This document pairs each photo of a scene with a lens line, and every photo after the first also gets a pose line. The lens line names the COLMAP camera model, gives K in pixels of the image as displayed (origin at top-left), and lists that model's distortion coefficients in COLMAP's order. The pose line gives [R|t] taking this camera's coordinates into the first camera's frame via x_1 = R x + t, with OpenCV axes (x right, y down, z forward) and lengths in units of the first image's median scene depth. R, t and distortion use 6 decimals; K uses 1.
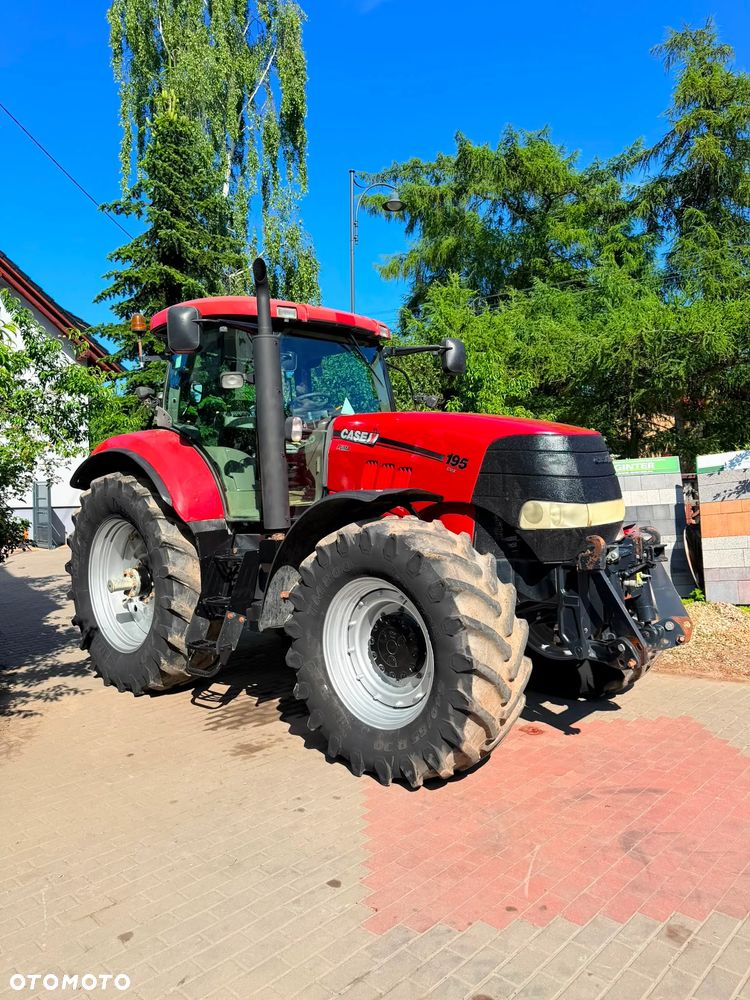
lens RADIAL K [[709.0, 0, 379.5], [0, 709.0, 495.5], [0, 0, 1]] dist [0.036143, -0.044219]
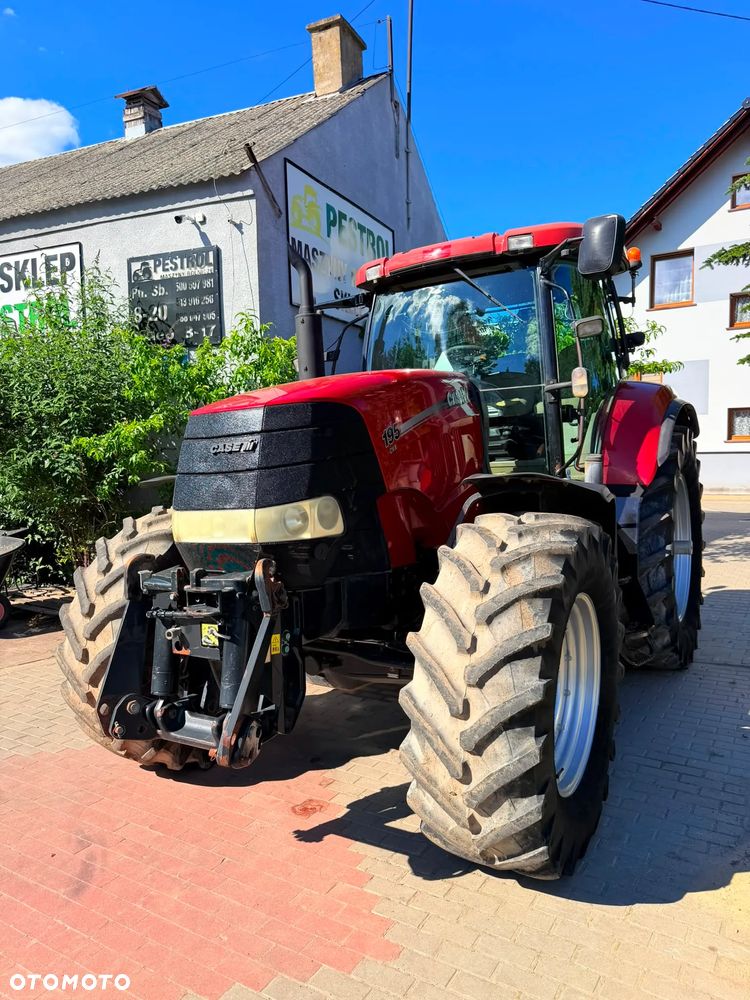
lens RADIAL K [[709.0, 0, 375.2], [0, 709.0, 504.3], [0, 0, 1]] dist [0.036143, -0.044219]
pose [[0.205933, 0.092618, -0.974173, 0.774033], [0.013907, 0.995133, 0.097550, -0.046601], [0.978467, -0.033637, 0.203642, 0.779260]]
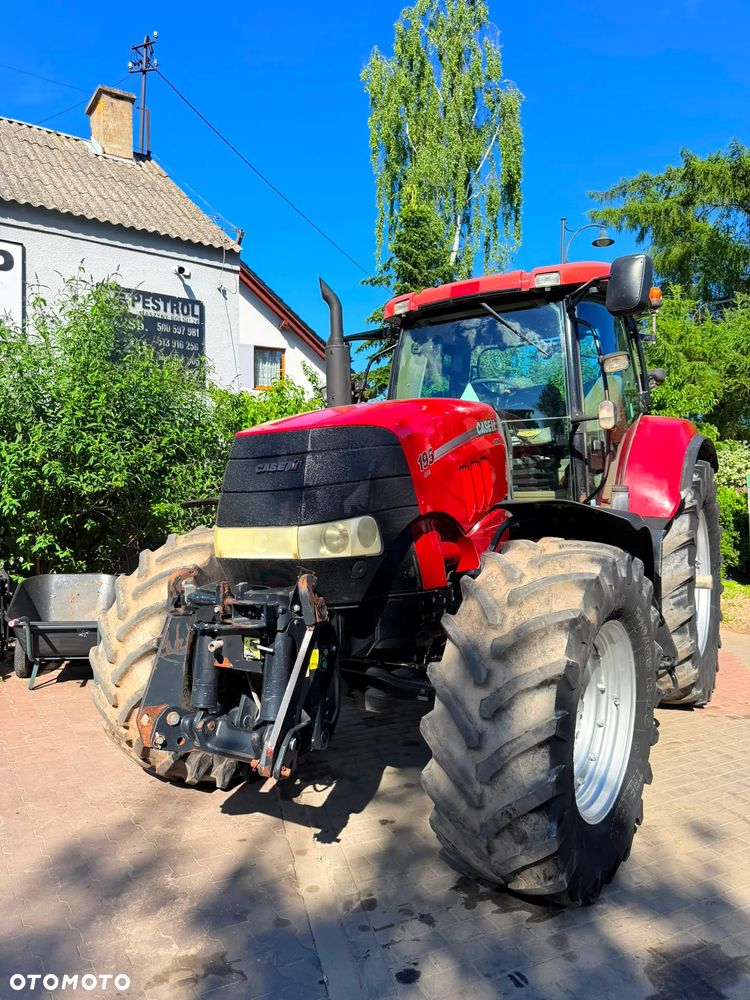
lens RADIAL K [[709.0, 0, 366.9], [0, 709.0, 501.7], [0, 0, 1]] dist [0.036143, -0.044219]
pose [[0.939535, 0.022706, -0.341698, 0.191919], [-0.019972, 0.999734, 0.011518, -0.003608], [0.341869, -0.003998, 0.939739, -0.568346]]
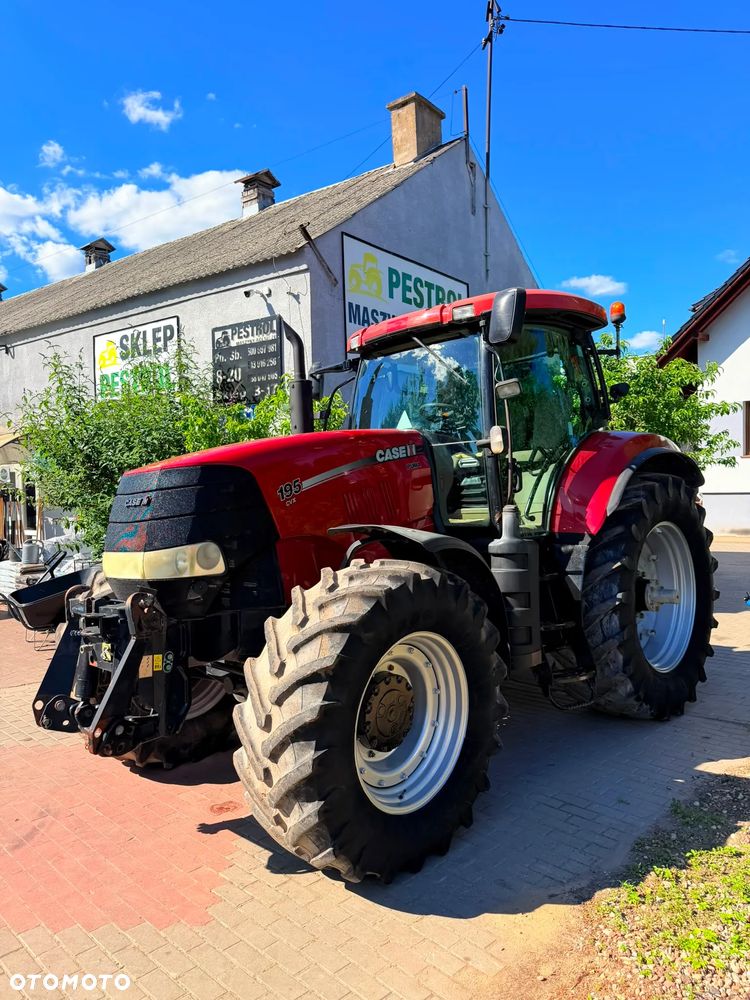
lens RADIAL K [[709.0, 0, 368.6], [0, 709.0, 505.4], [0, 0, 1]] dist [0.036143, -0.044219]
pose [[-0.029883, 0.044956, -0.998542, 0.890700], [0.019011, 0.998833, 0.044400, -0.061500], [0.999373, -0.017657, -0.030703, 1.015421]]
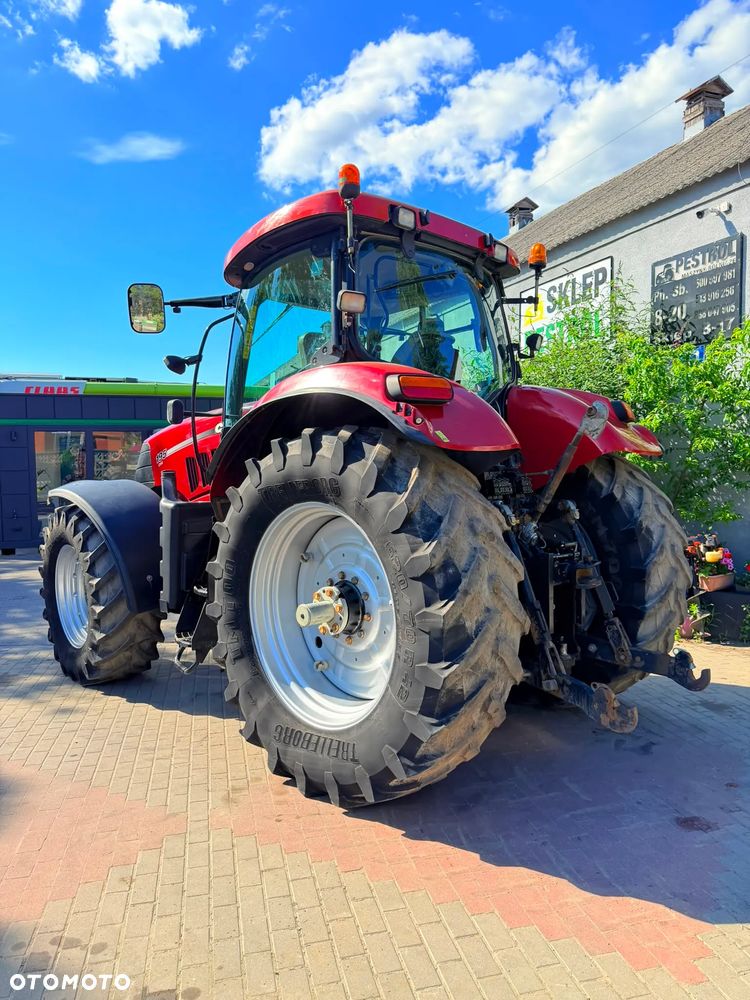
lens RADIAL K [[709.0, 0, 380.2], [0, 709.0, 500.5], [0, 0, 1]] dist [0.036143, -0.044219]
pose [[-0.536921, 0.073195, -0.840451, 0.798378], [0.020782, 0.997074, 0.073559, -0.038730], [0.843377, 0.022029, -0.536871, 0.932244]]
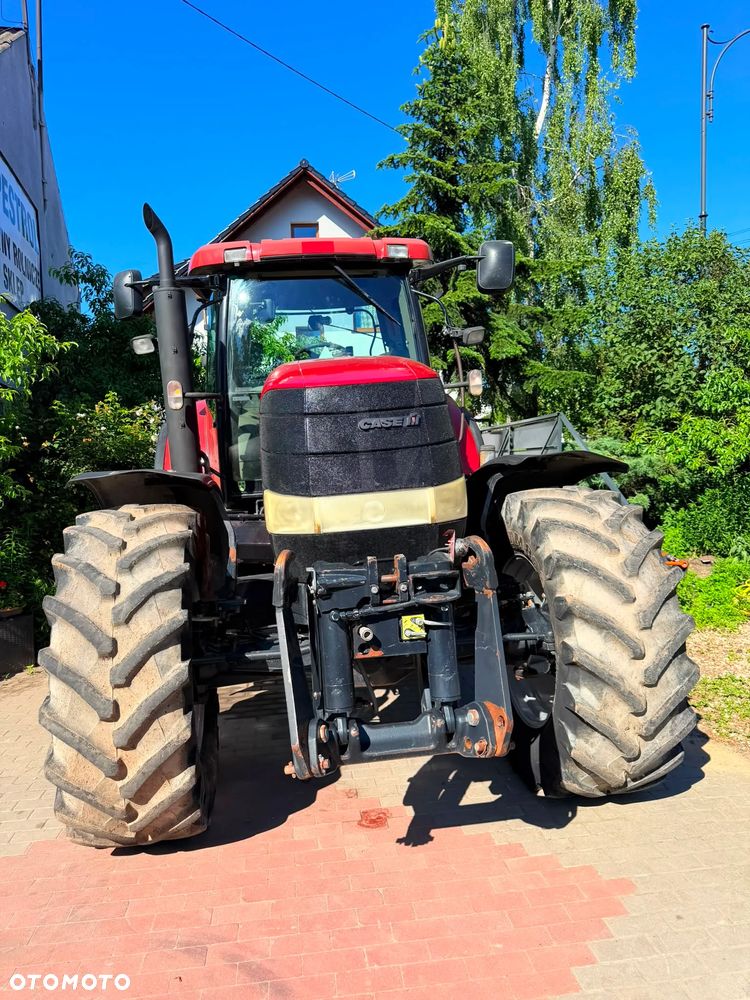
lens RADIAL K [[709.0, 0, 371.7], [0, 709.0, 496.2], [0, 0, 1]] dist [0.036143, -0.044219]
pose [[0.769026, 0.031227, -0.638454, 0.538773], [0.016915, 0.997462, 0.069161, -0.023004], [0.638994, -0.063986, 0.766546, 0.413371]]
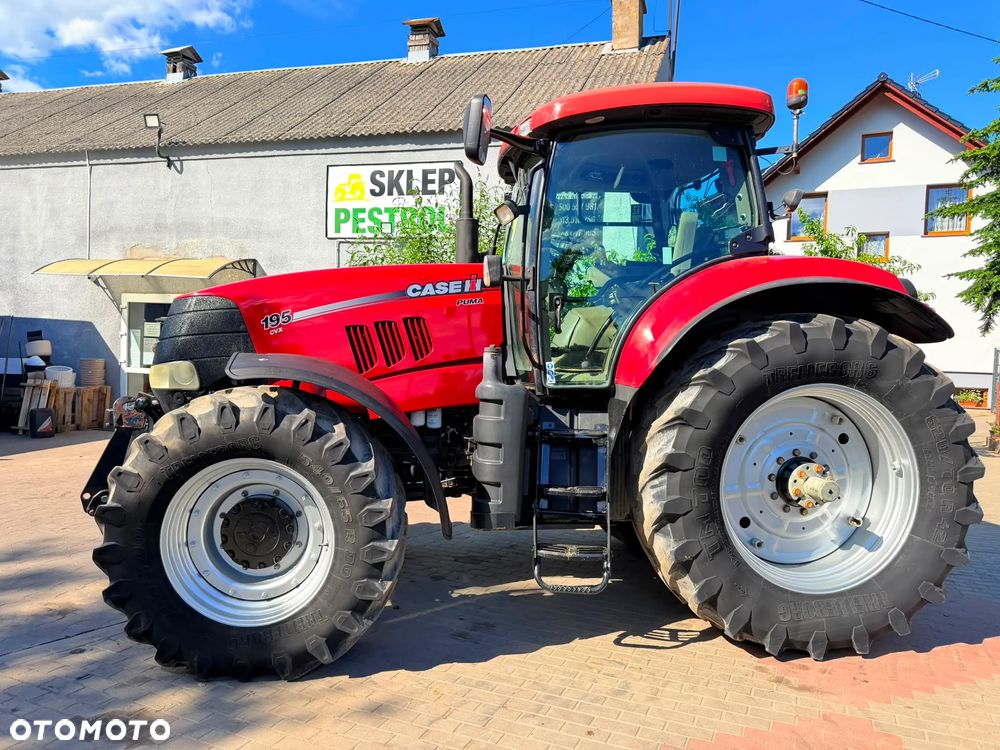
lens RADIAL K [[709.0, 0, 503.6], [0, 709.0, 373.2], [0, 0, 1]] dist [0.036143, -0.044219]
pose [[0.333166, 0.057671, -0.941103, 0.841540], [-0.038763, 0.998122, 0.047442, -0.023001], [0.942071, 0.020674, 0.334775, 0.003740]]
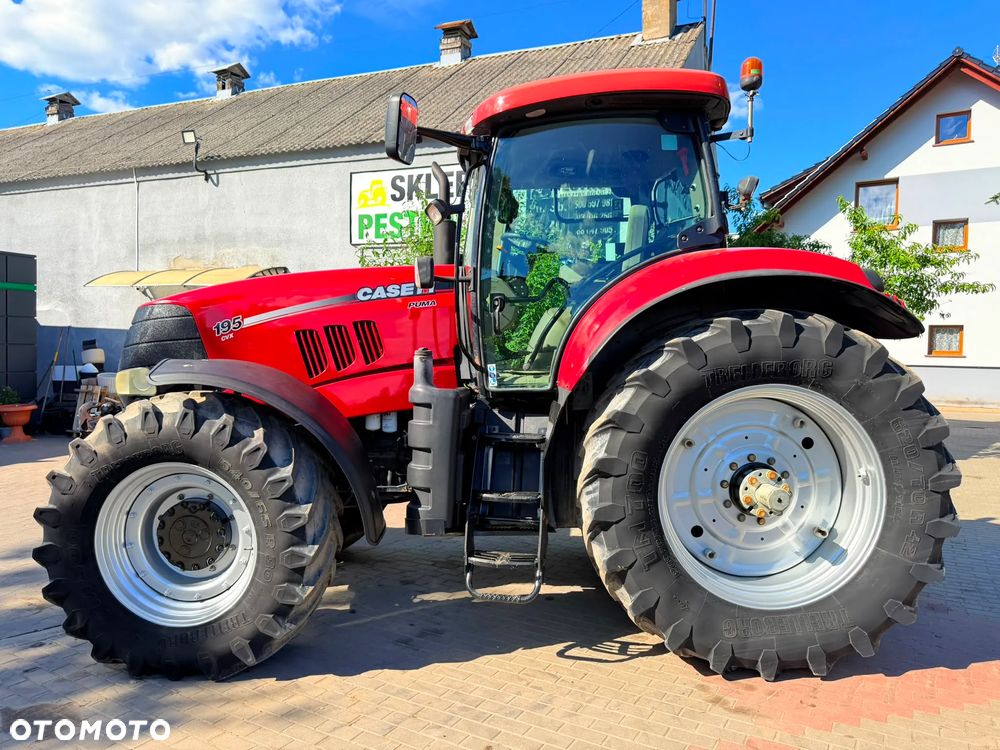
lens RADIAL K [[709.0, 0, 496.9], [0, 709.0, 379.6], [0, 0, 1]] dist [0.036143, -0.044219]
pose [[0.224618, 0.061085, -0.972531, 0.864314], [-0.022868, 0.998089, 0.057409, -0.027586], [0.974179, 0.009345, 0.225585, 0.140744]]
